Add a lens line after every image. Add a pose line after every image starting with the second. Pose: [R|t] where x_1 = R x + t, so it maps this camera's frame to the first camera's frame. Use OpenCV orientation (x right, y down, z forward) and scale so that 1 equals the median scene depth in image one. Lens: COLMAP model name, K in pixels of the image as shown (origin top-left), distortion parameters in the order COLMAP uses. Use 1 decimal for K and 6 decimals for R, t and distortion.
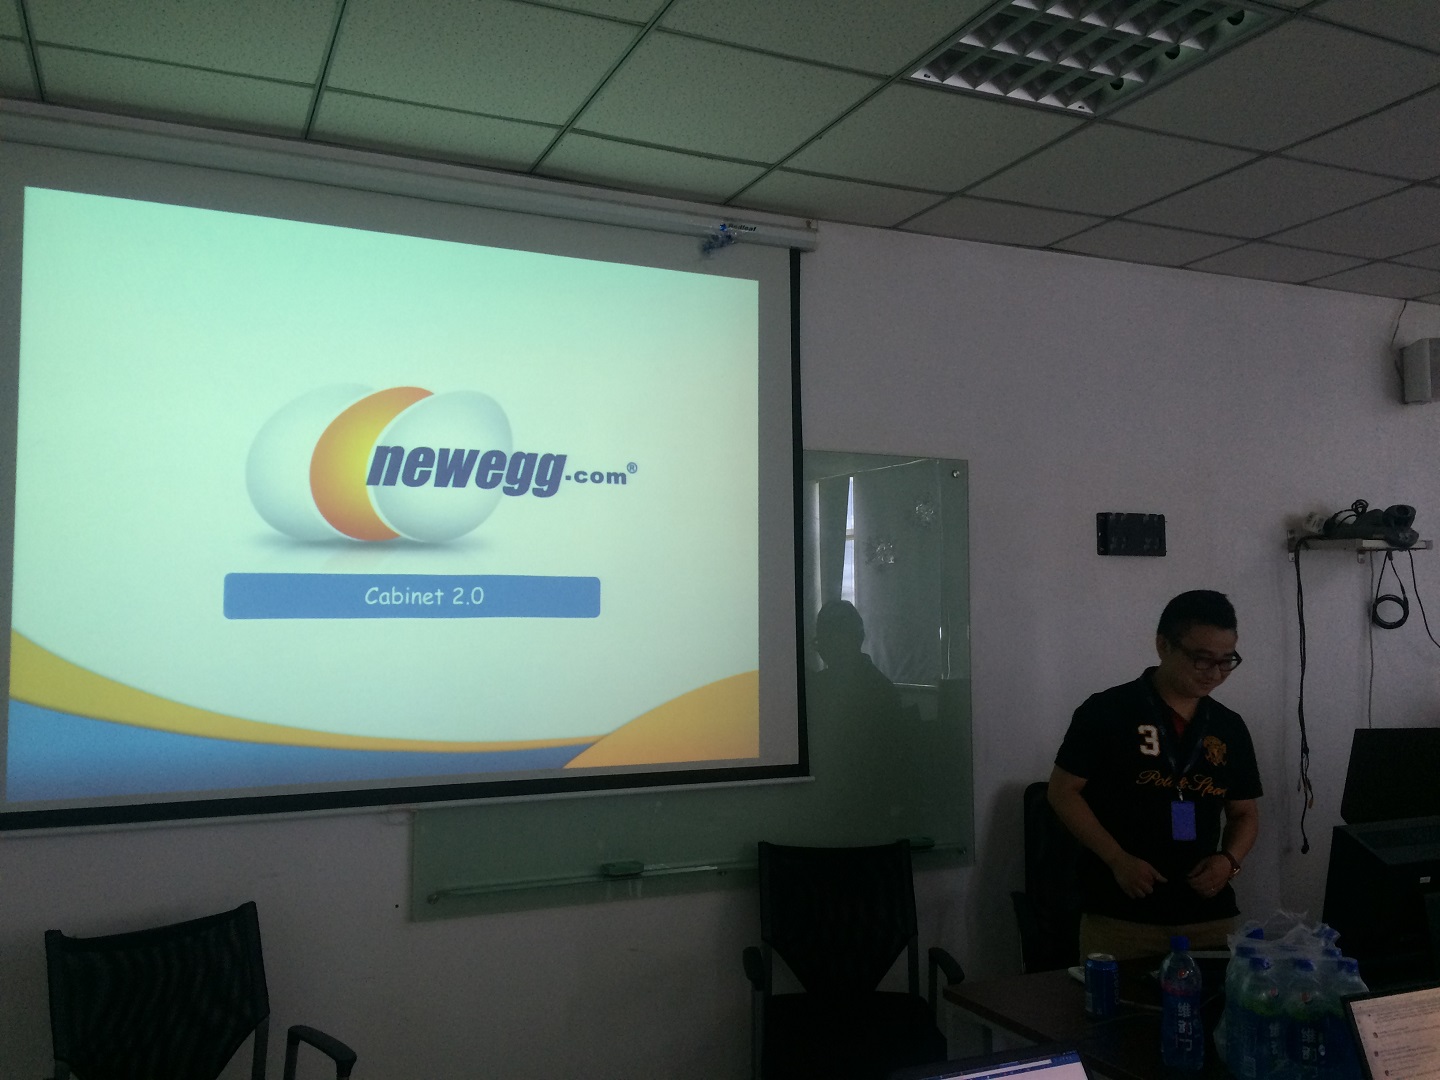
lens RADIAL K [[1236.8, 0, 700.8], [0, 1236.8, 541.2], [0, 0, 1]] dist [0.076254, -0.097304]
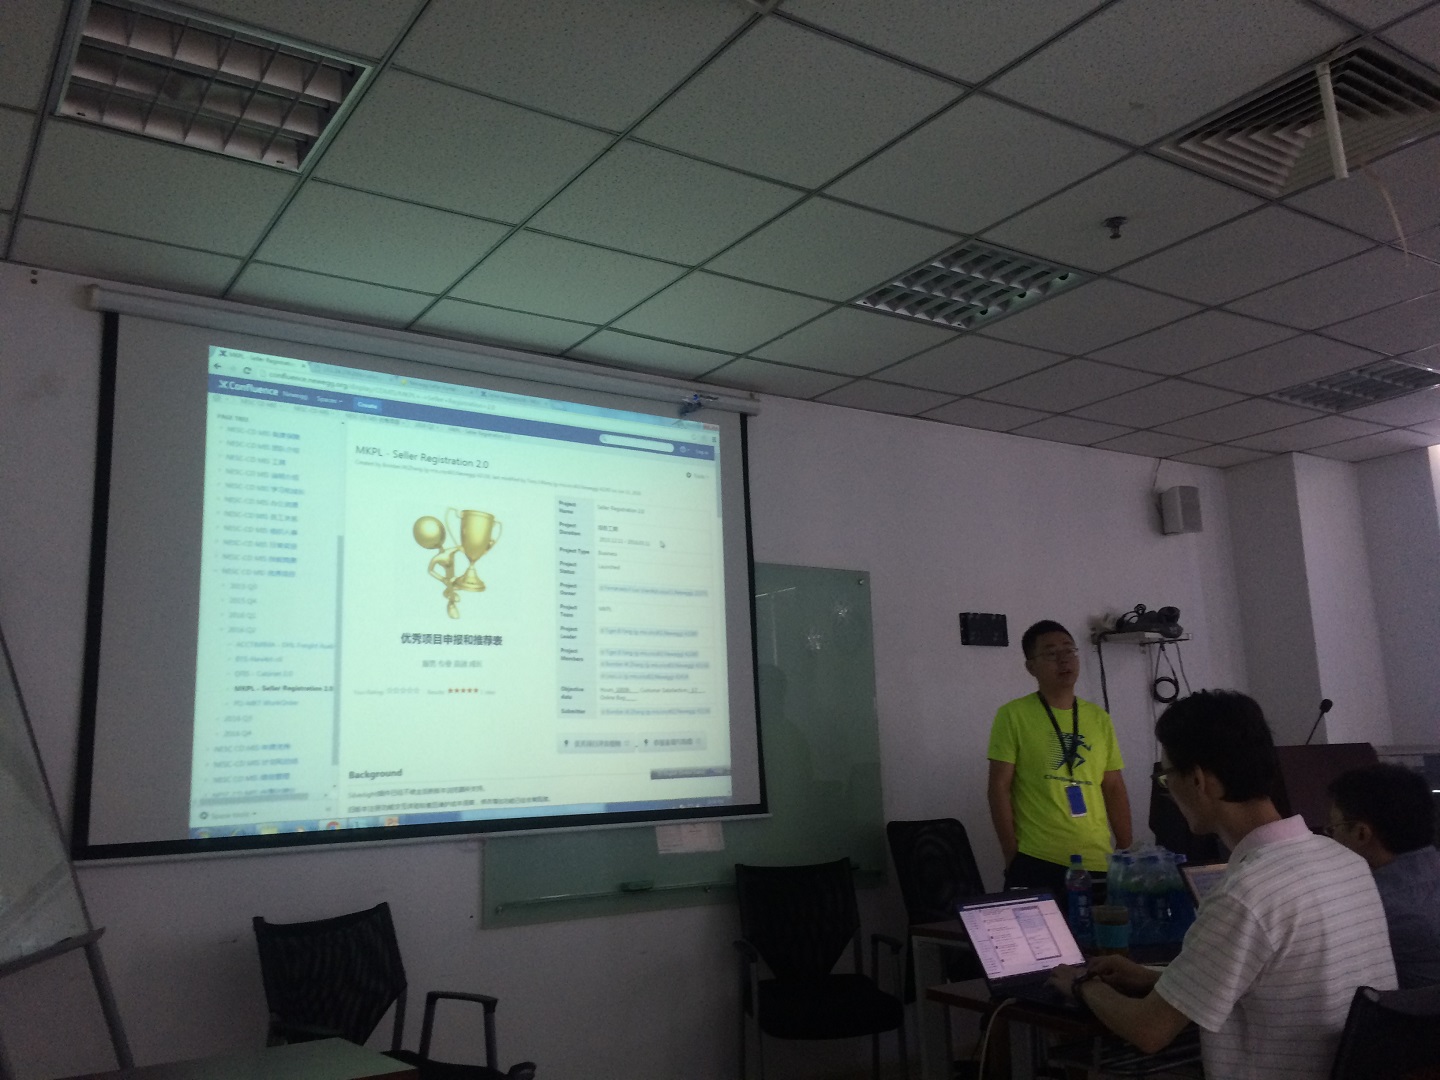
lens RADIAL K [[1236.8, 0, 700.8], [0, 1236.8, 541.2], [0, 0, 1]] dist [0.076254, -0.097304]
pose [[0.985484, -0.000565, 0.169767, -0.202550], [0.021280, 0.992518, -0.120228, 0.062519], [-0.168429, 0.122095, 0.978123, -0.288832]]
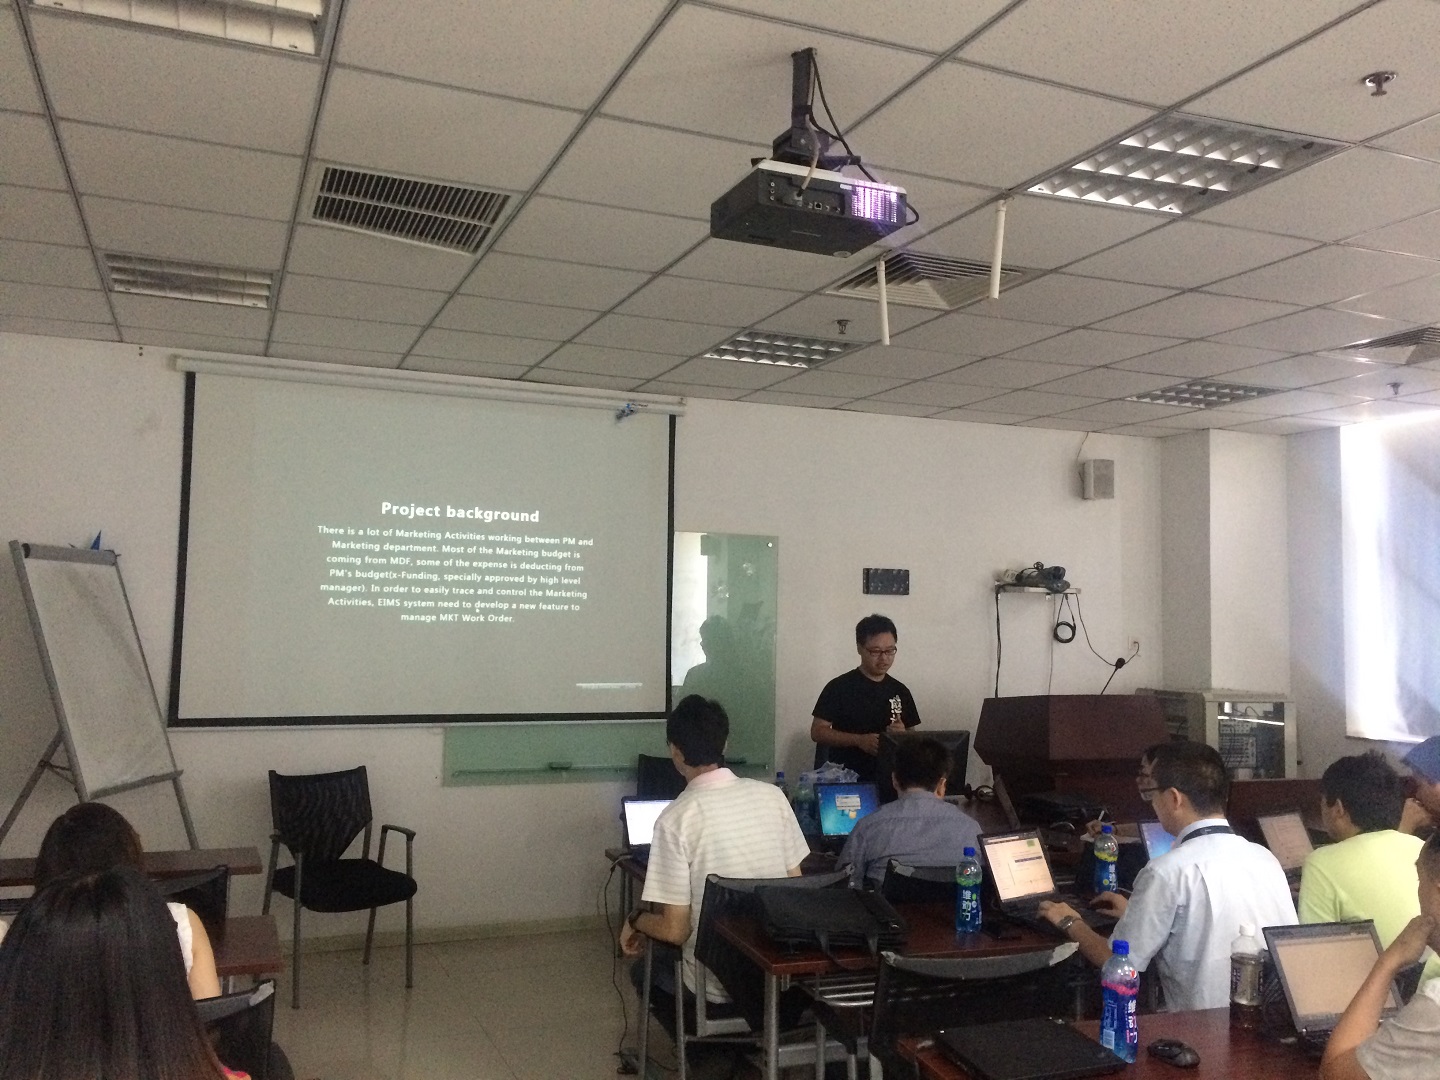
lens RADIAL K [[1236.8, 0, 700.8], [0, 1236.8, 541.2], [0, 0, 1]] dist [0.076254, -0.097304]
pose [[0.999149, 0.019881, -0.036135, 0.187876], [-0.020072, 0.999786, -0.004952, -0.053444], [0.036029, 0.005673, 0.999335, -0.750841]]
